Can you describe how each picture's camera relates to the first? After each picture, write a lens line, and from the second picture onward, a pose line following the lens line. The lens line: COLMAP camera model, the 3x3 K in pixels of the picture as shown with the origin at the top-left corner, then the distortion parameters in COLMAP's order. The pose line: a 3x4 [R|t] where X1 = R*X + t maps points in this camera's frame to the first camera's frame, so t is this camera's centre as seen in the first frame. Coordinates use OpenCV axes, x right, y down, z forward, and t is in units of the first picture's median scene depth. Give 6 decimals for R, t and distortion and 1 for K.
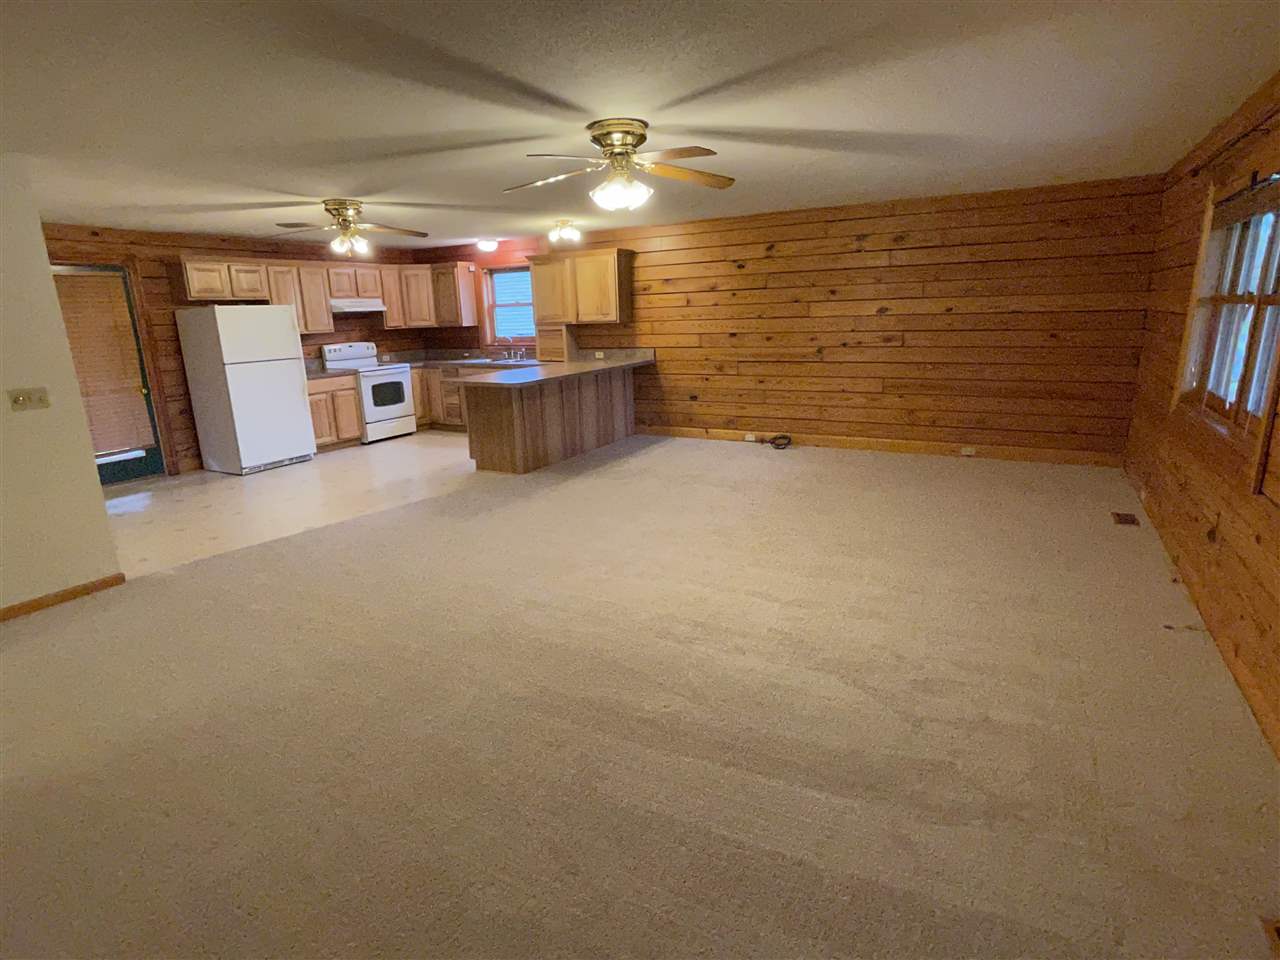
lens RADIAL K [[656.5, 0, 640.0], [0, 656.5, 480.0], [0, 0, 1]] dist [-0.051896, -0.000143]
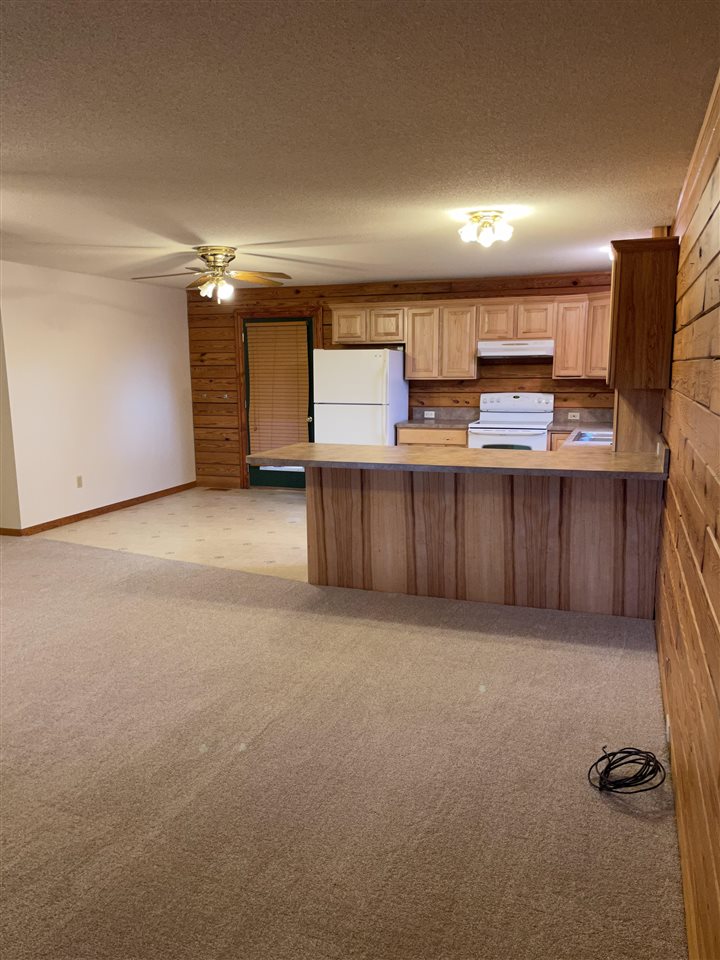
lens RADIAL K [[719.9, 0, 360.0], [0, 719.9, 480.0], [0, 0, 1]] dist [-0.043294, -0.002115]
pose [[0.146017, 0.175432, -0.973603, 0.512011], [-0.240144, 0.961000, 0.137145, -0.213689], [0.959693, 0.213780, 0.182451, 0.777915]]
